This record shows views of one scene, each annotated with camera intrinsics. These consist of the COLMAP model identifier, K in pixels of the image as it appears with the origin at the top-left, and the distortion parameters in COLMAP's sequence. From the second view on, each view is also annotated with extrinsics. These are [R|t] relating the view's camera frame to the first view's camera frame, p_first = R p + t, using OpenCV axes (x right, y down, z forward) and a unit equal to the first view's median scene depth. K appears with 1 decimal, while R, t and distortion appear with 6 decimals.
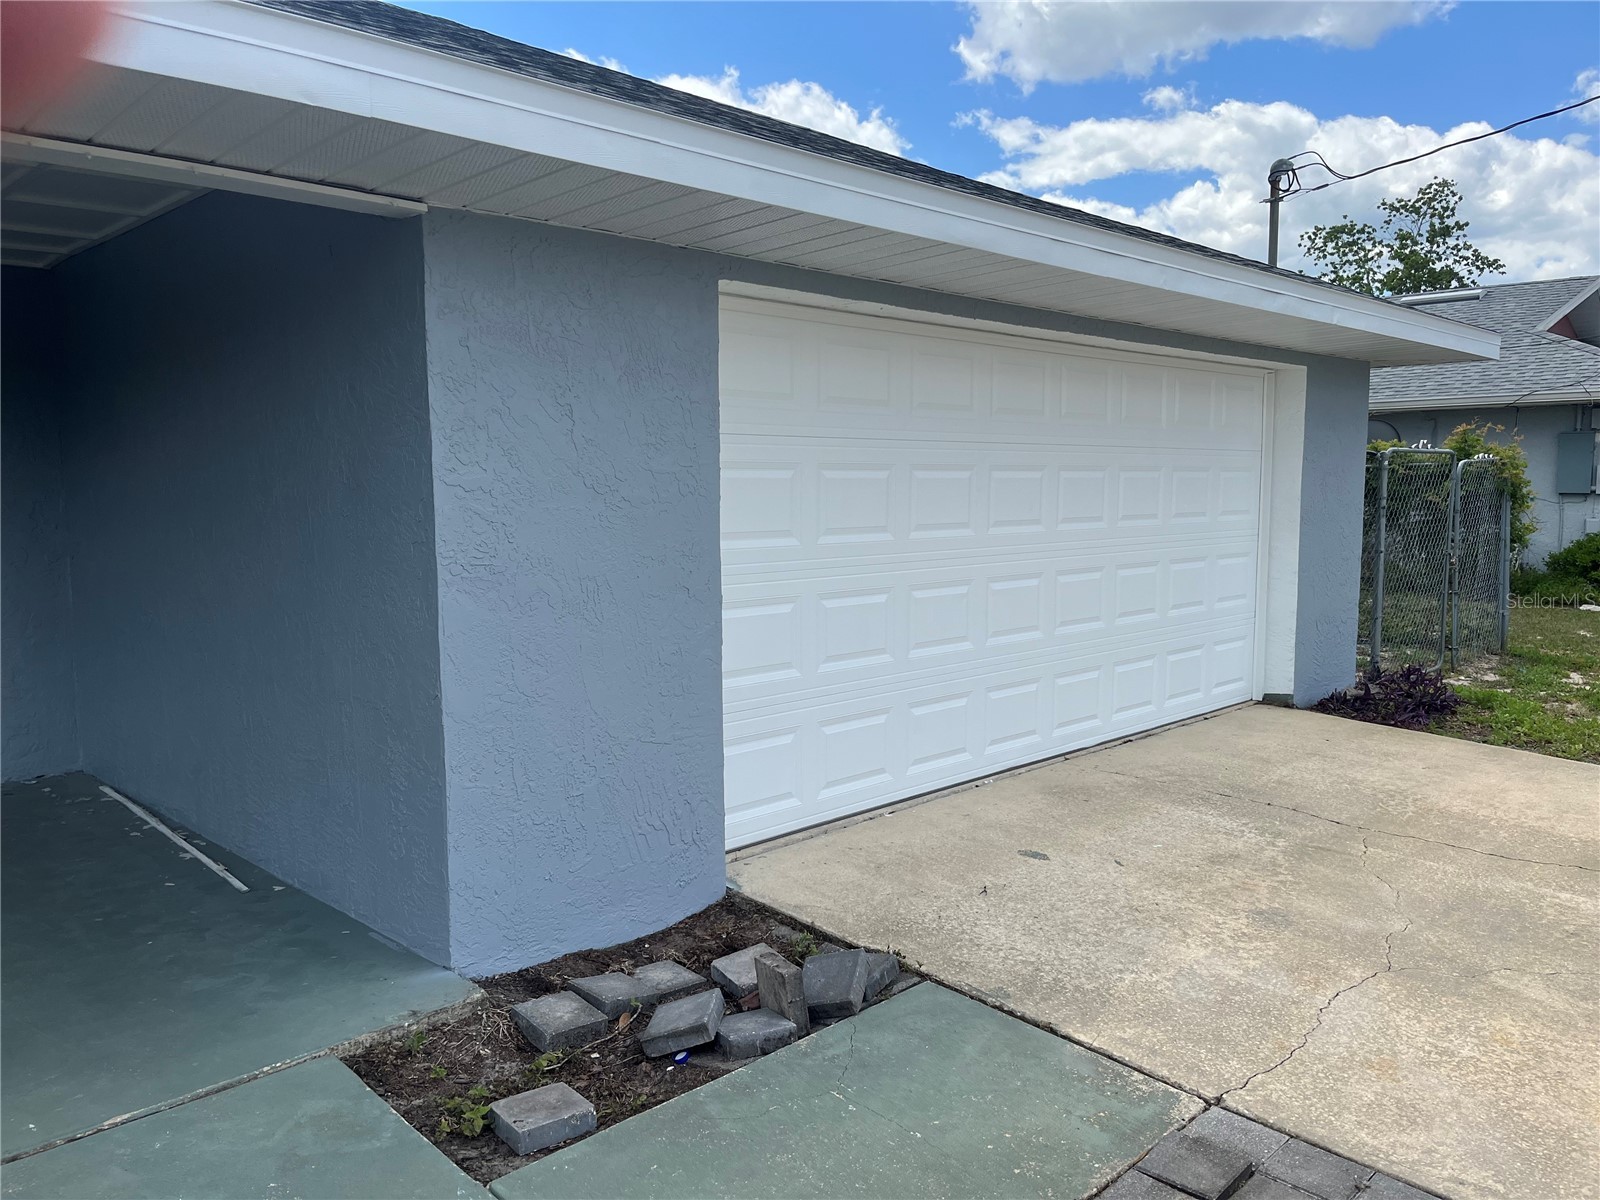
lens RADIAL K [[1209.5, 0, 796.7], [0, 1209.5, 606.7], [0, 0, 1]] dist [0.072913, -0.100599]
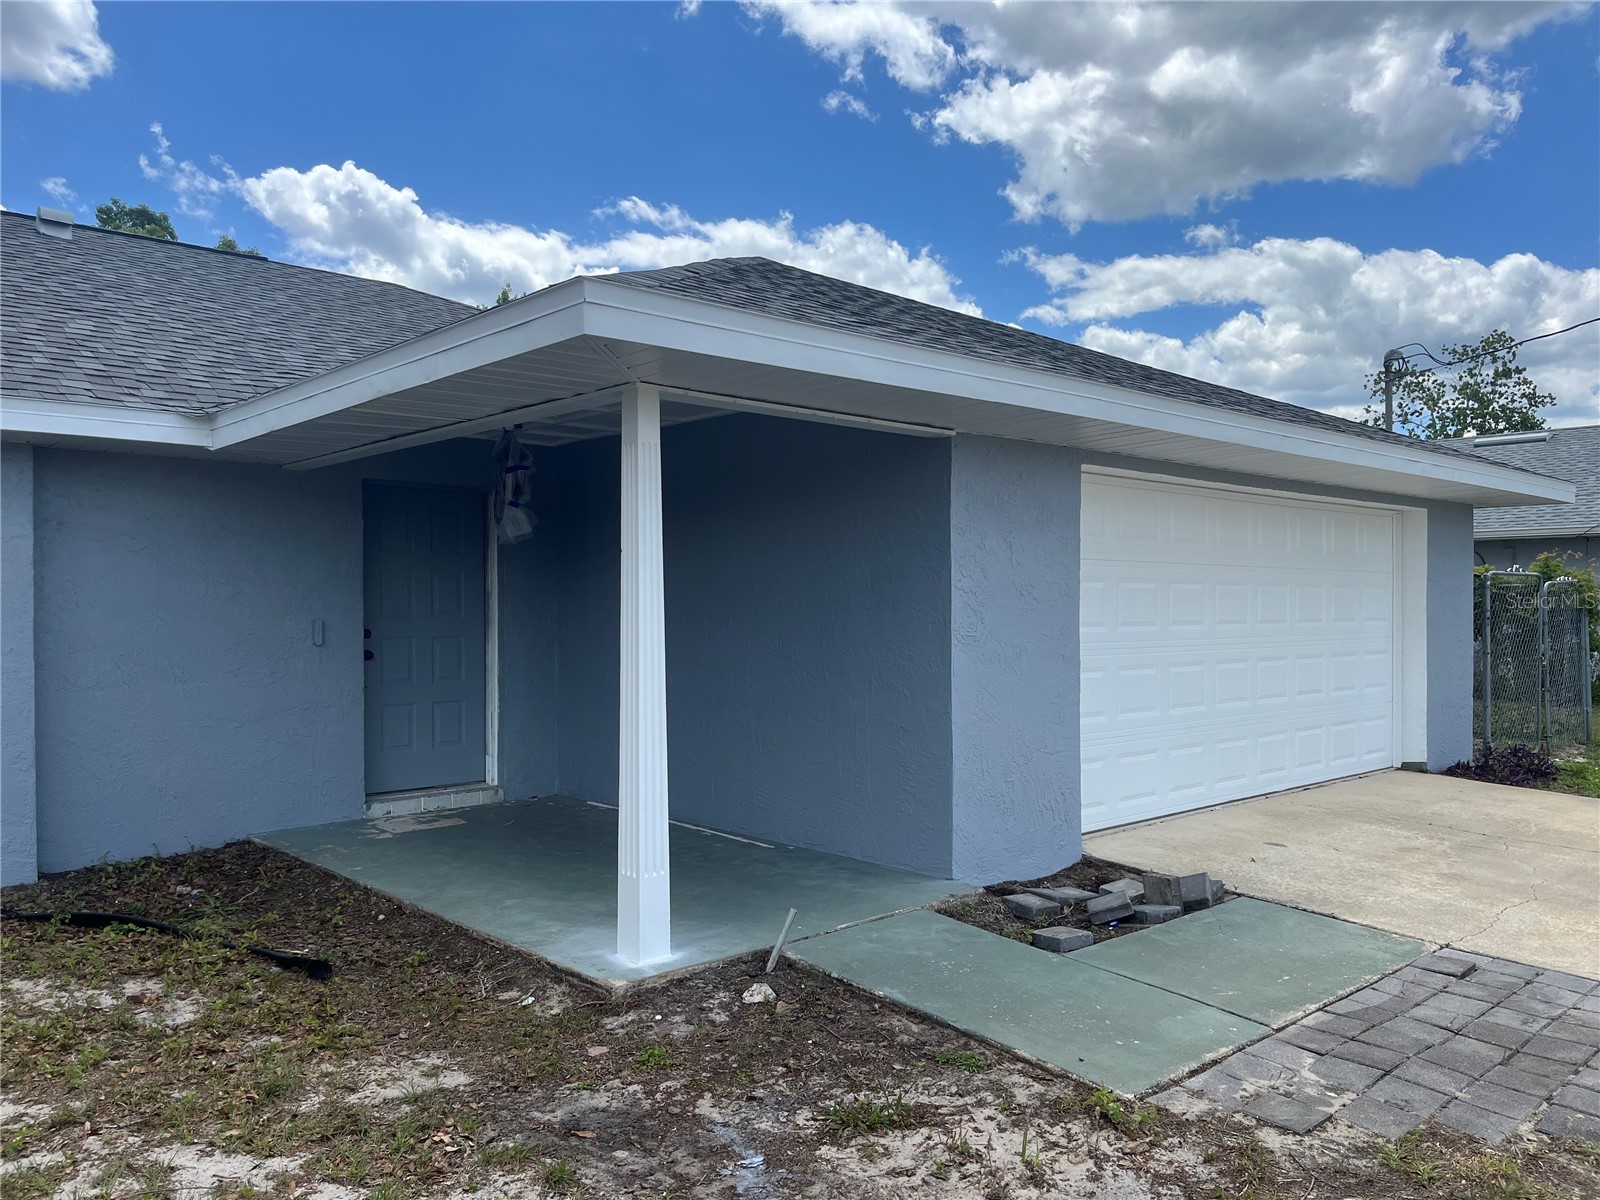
lens RADIAL K [[1209.5, 0, 796.7], [0, 1209.5, 606.7], [0, 0, 1]] dist [0.072913, -0.100599]
pose [[0.999100, 0.003126, -0.042298, -0.323304], [-0.007402, 0.994825, -0.101331, 0.074008], [0.041762, 0.101553, 0.993953, -0.516669]]
